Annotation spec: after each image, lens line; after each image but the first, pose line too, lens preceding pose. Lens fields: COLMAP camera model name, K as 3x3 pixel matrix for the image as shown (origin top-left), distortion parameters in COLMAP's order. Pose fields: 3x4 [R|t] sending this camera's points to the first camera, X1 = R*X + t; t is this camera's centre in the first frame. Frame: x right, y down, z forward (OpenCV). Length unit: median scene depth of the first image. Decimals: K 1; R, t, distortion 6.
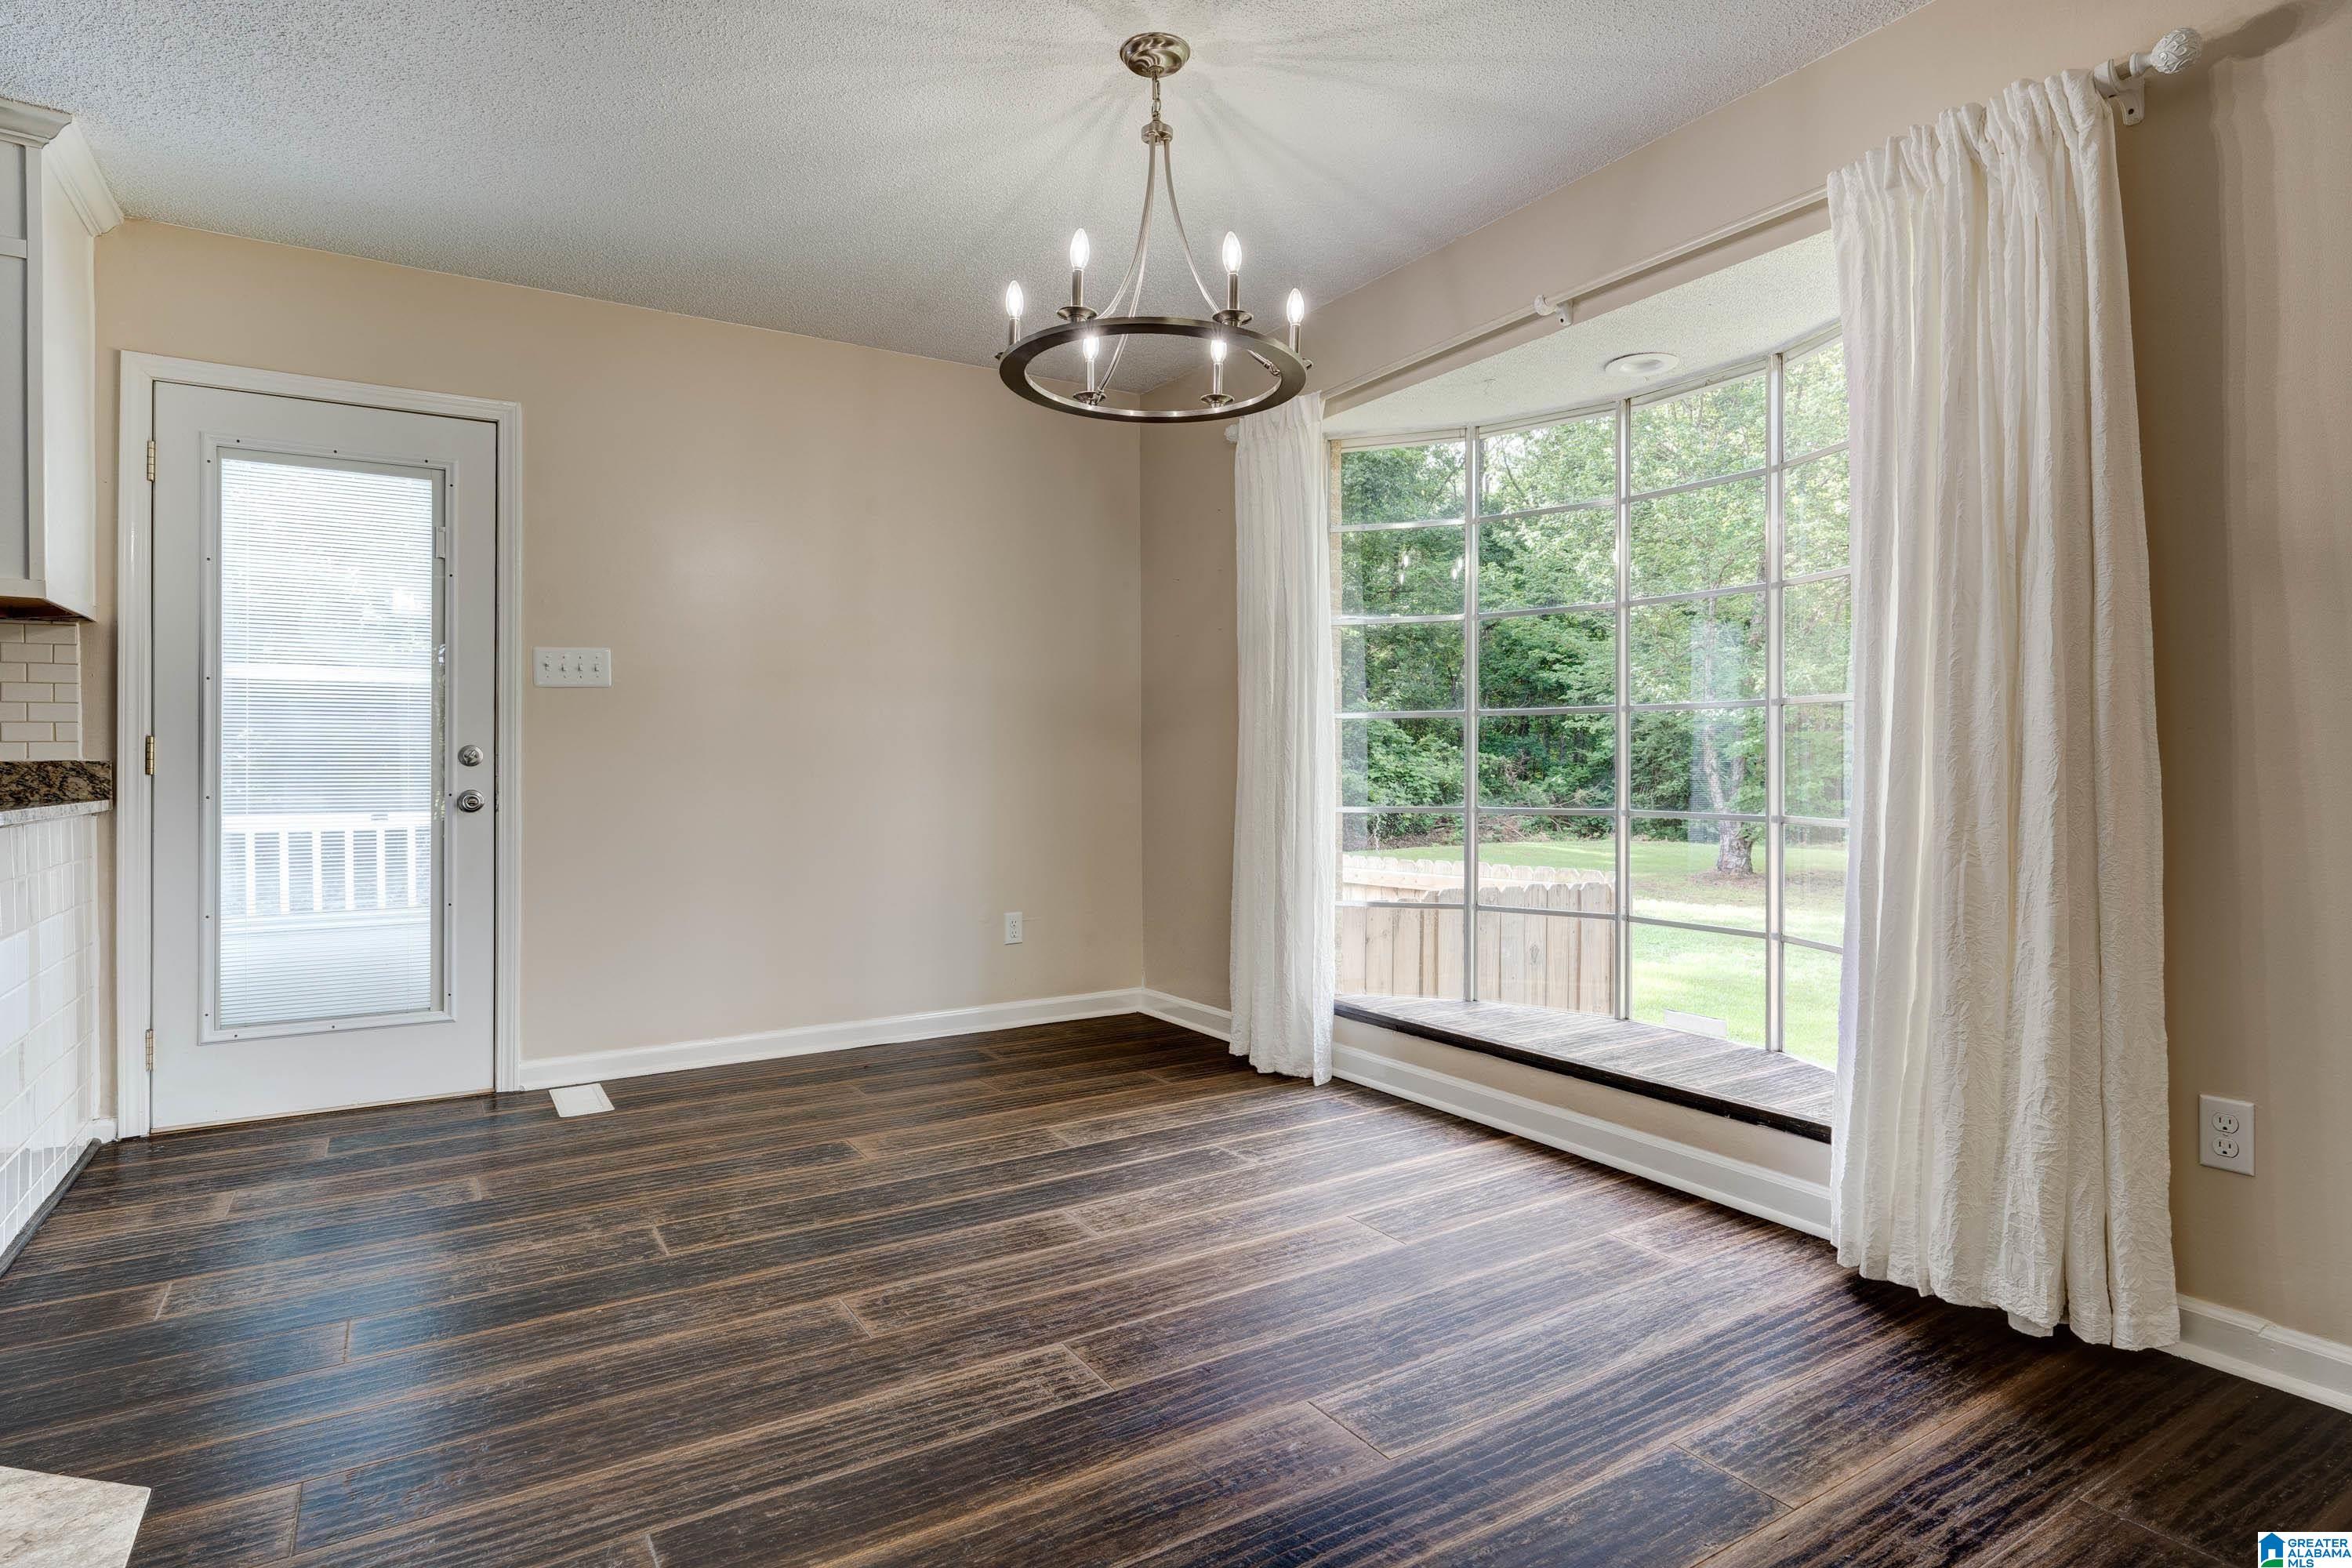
lens RADIAL K [[1200.0, 0, 1178.7], [0, 1200.0, 772.7], [0, 0, 1]] dist [-0.006985, 0.001318]
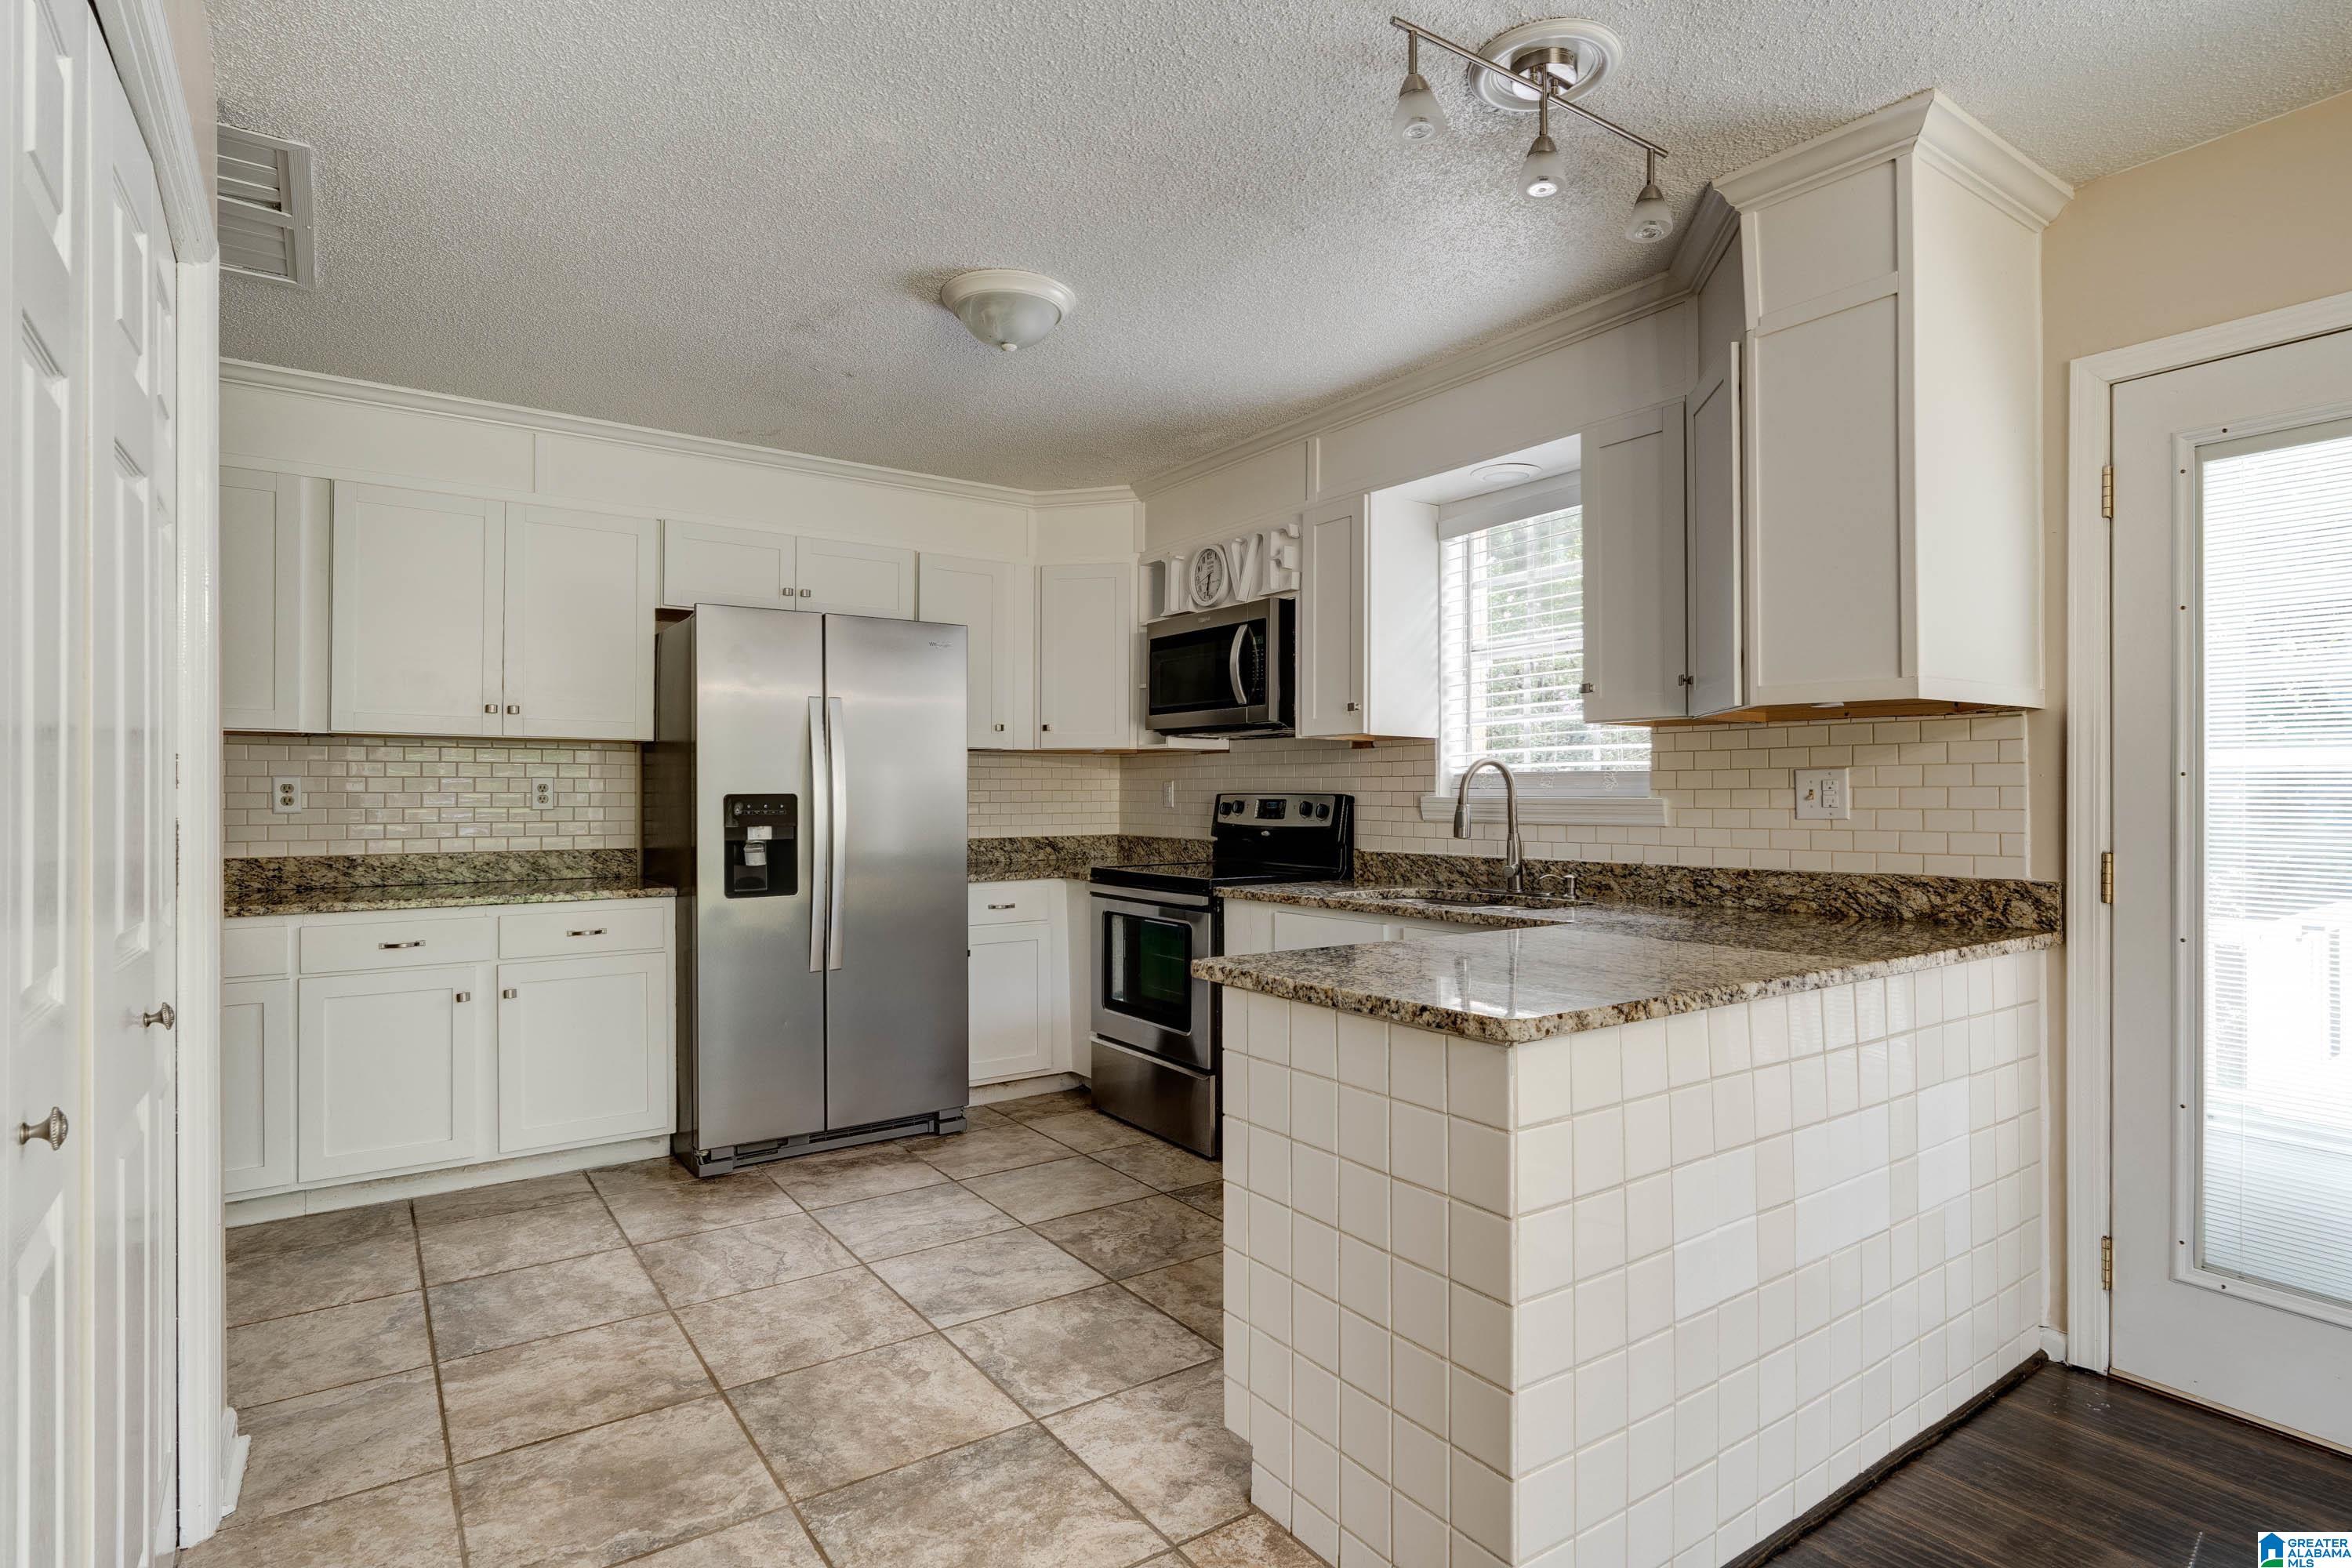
lens RADIAL K [[1200.0, 0, 1172.9], [0, 1200.0, 778.3], [0, 0, 1]] dist [-0.006985, 0.001318]
pose [[0.039786, -0.006143, -0.999189, -0.131100], [-0.005826, 0.999963, -0.006380, -0.073882], [0.999191, 0.006075, 0.039748, 0.398698]]
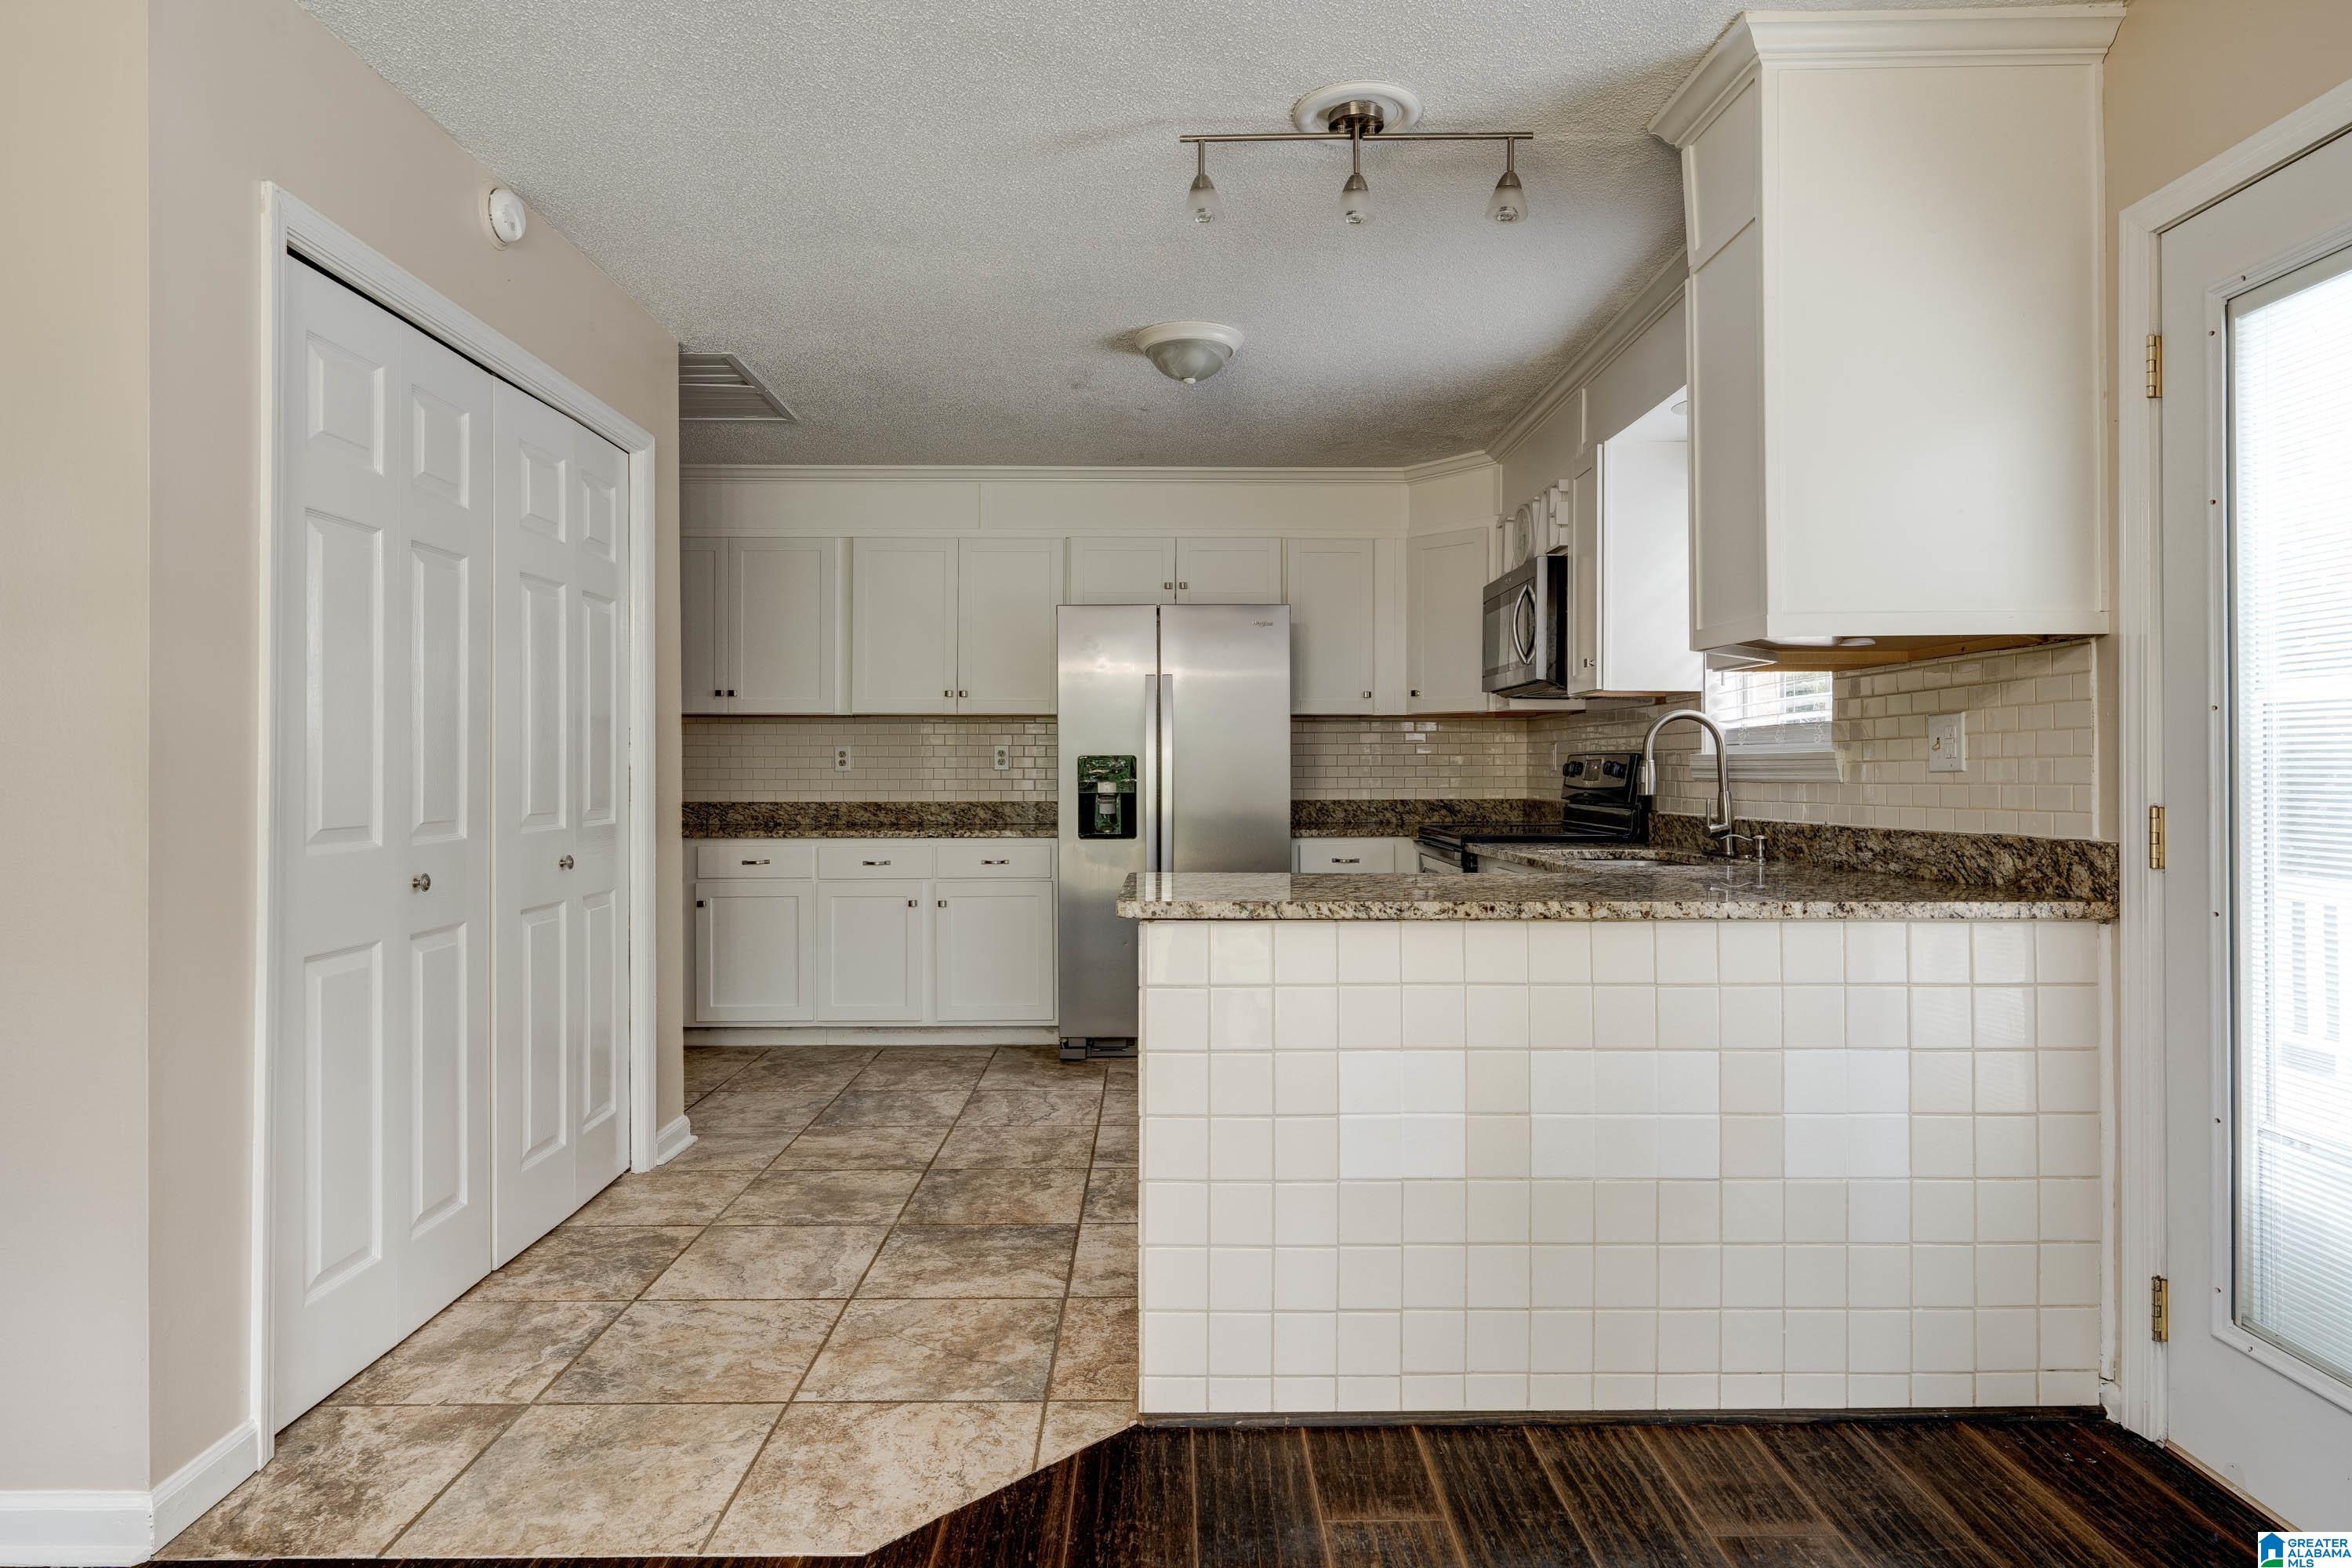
lens RADIAL K [[1323.0, 0, 1152.0], [0, 1323.0, 744.0], [0, 0, 1]] dist [-0.005097, 0.002268]
pose [[-0.540453, -0.010518, -0.841309, 0.002516], [-0.000990, 0.999929, -0.011866, -0.057930], [0.841374, -0.005580, -0.540425, 0.991826]]
